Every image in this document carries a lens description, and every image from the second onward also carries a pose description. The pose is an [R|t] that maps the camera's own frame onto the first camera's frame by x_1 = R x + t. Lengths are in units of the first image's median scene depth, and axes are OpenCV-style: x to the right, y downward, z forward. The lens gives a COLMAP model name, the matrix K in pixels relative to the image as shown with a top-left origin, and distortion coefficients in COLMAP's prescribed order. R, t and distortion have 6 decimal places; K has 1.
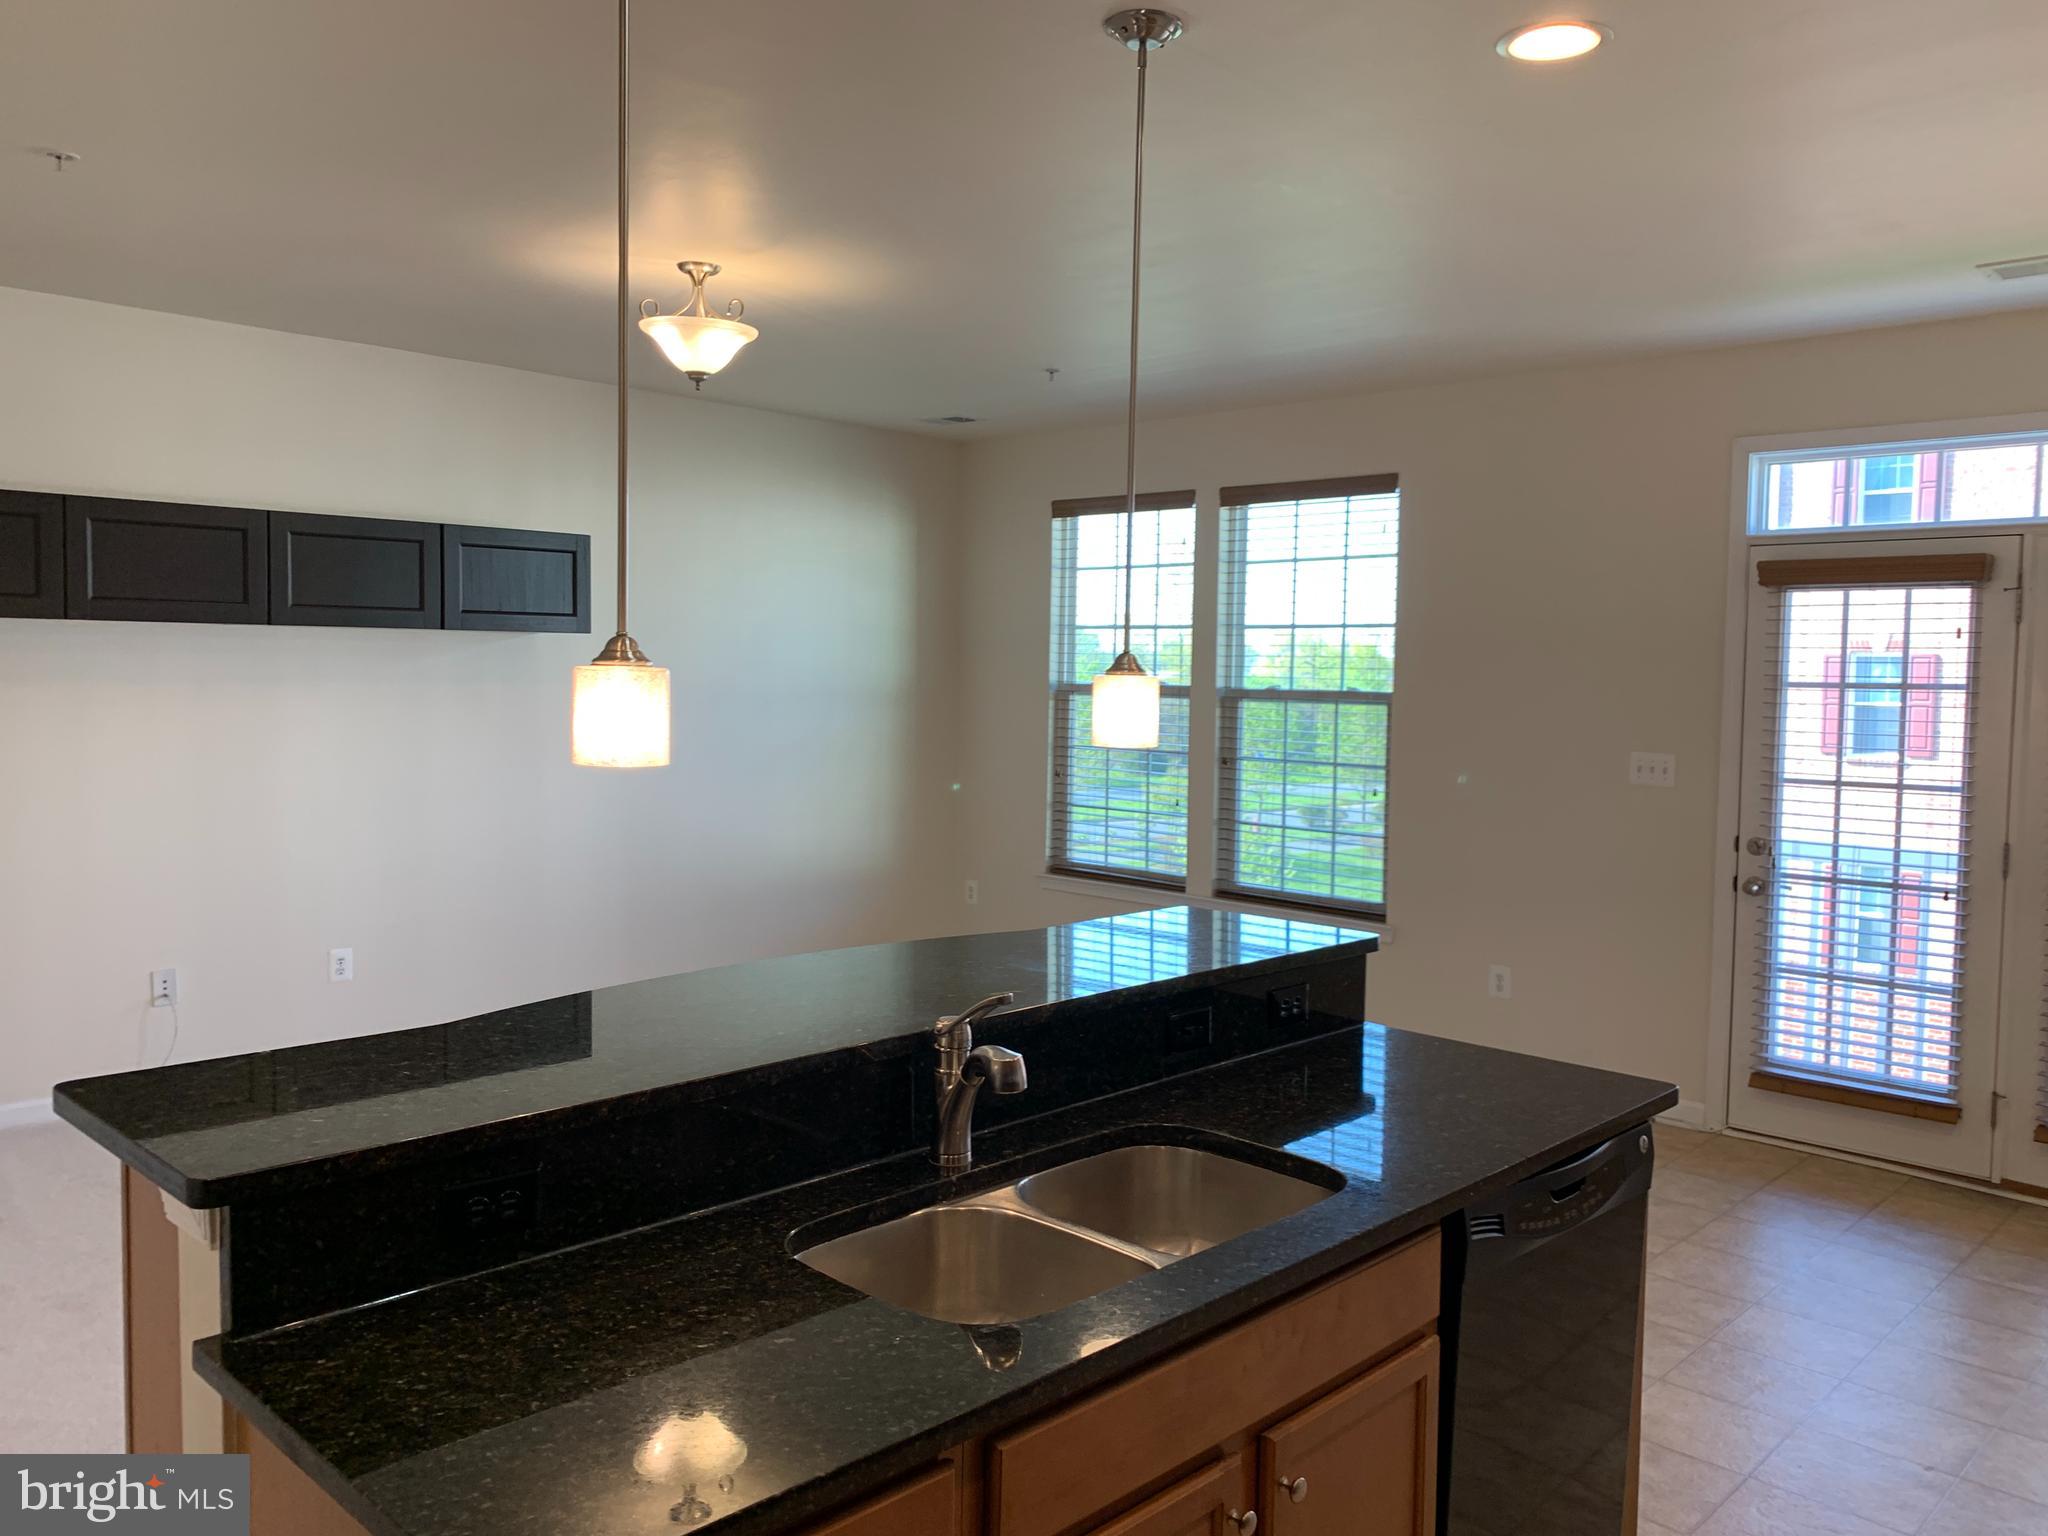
lens RADIAL K [[1568.0, 0, 1073.4], [0, 1568.0, 766.0], [0, 0, 1]] dist [0.023550, -0.017563]
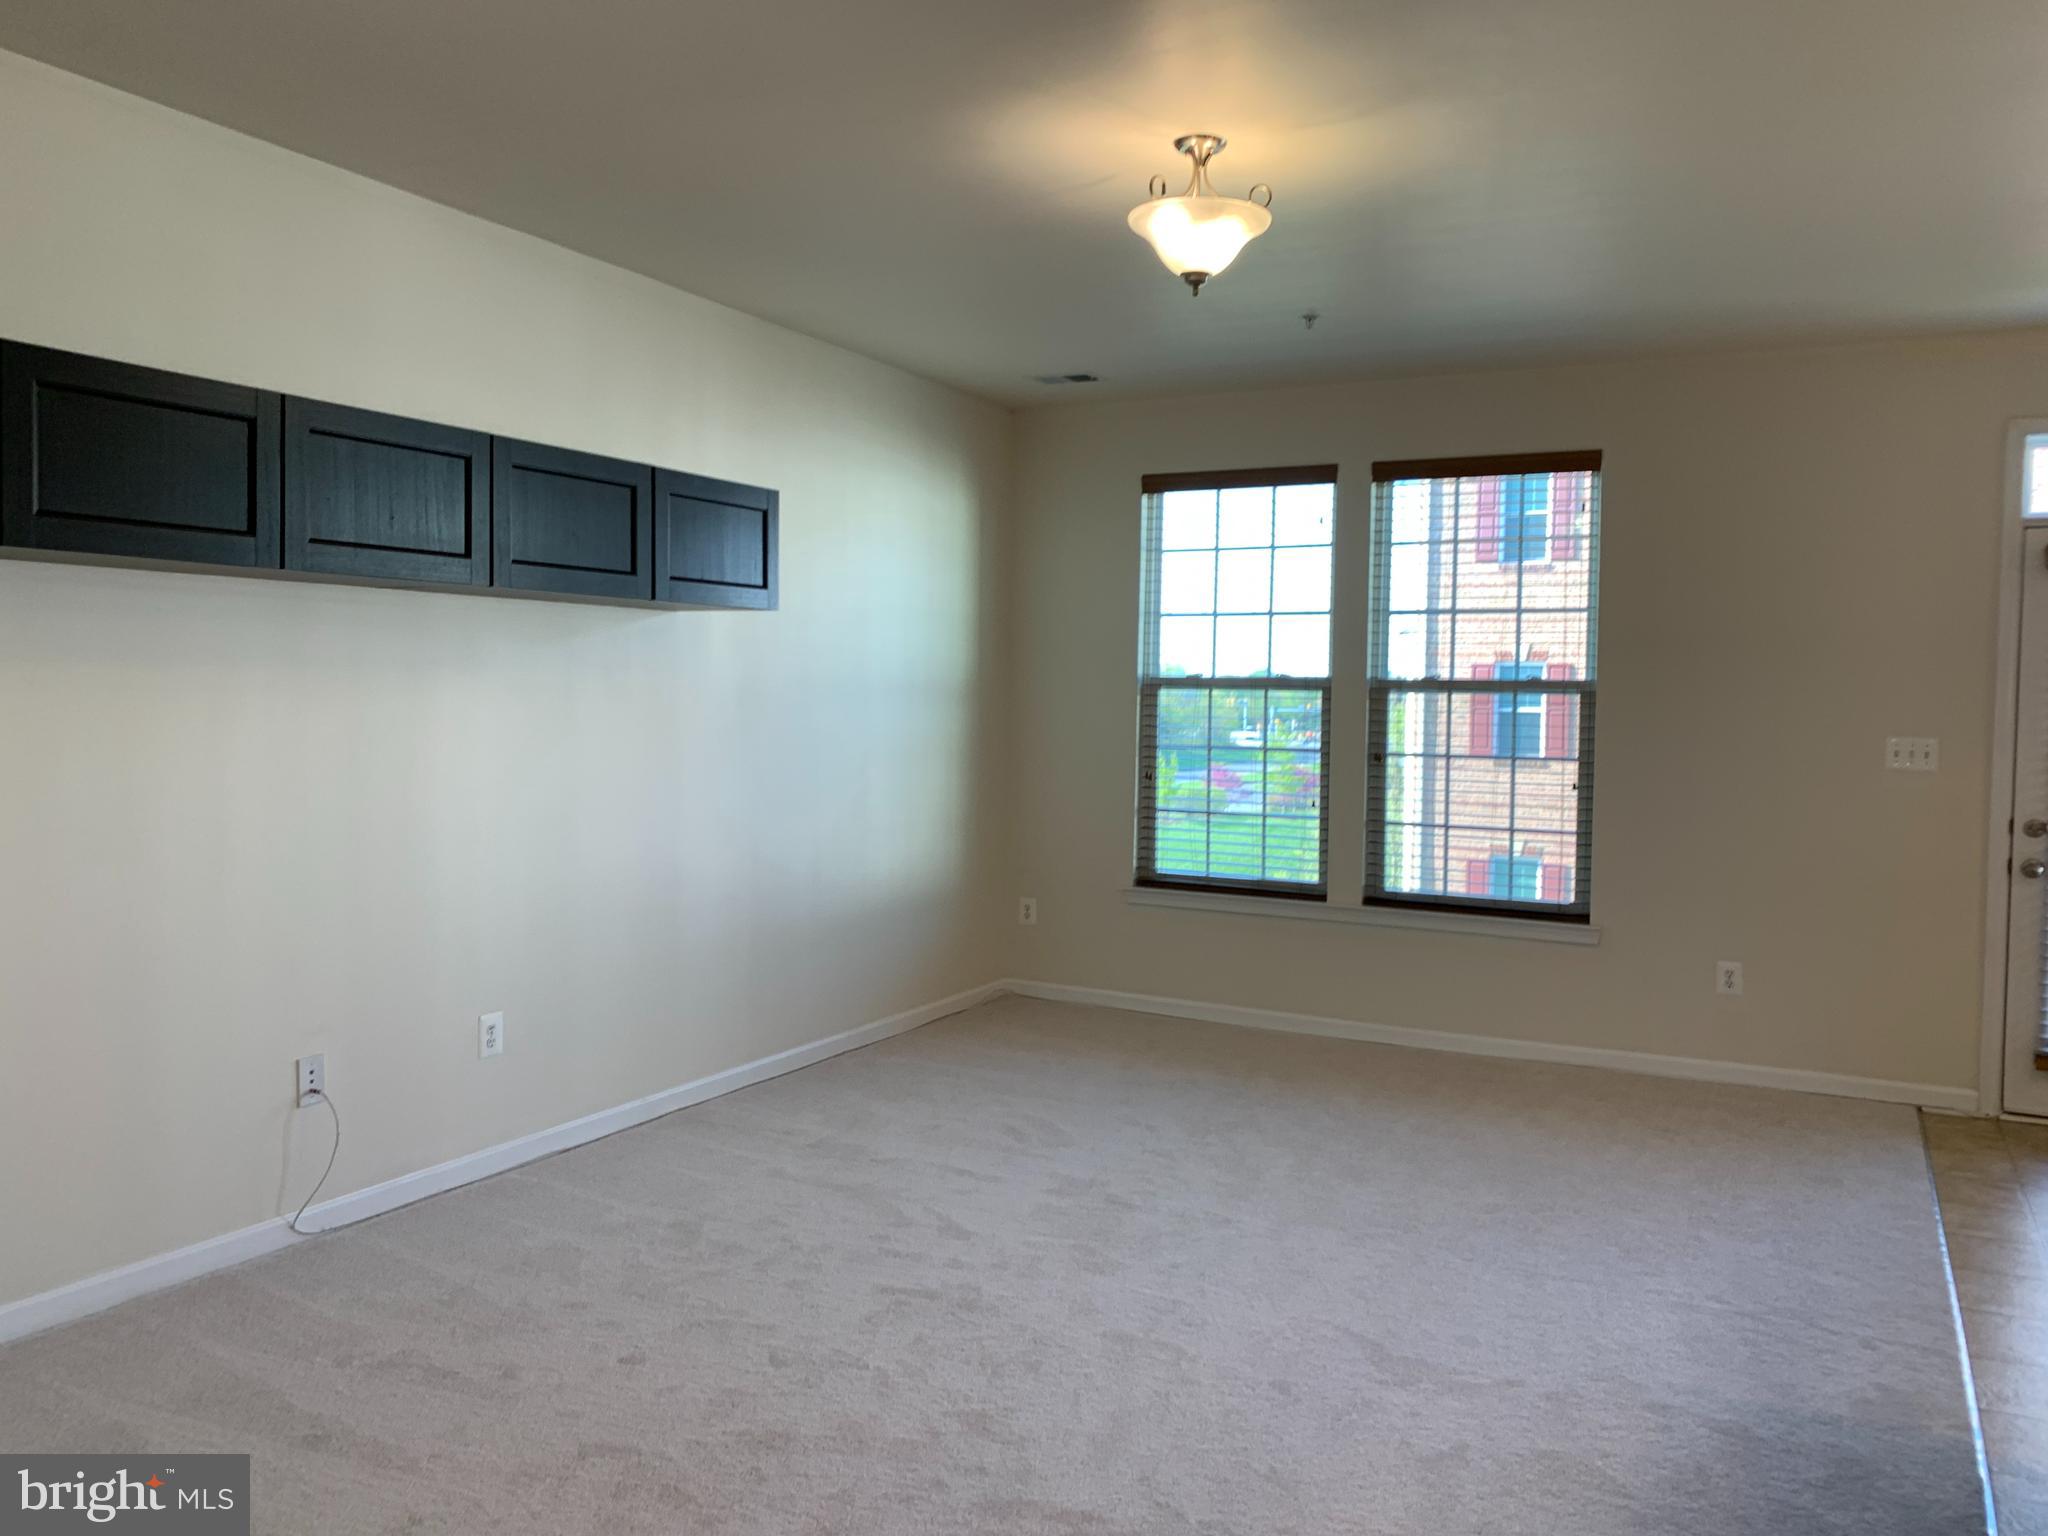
lens RADIAL K [[1568.0, 0, 1026.5], [0, 1568.0, 777.6], [0, 0, 1]] dist [0.023550, -0.017563]
pose [[0.964590, -0.019473, 0.263034, -0.346351], [0.020133, 0.999797, 0.000187, 0.004507], [-0.262985, 0.005115, 0.964786, 0.156788]]
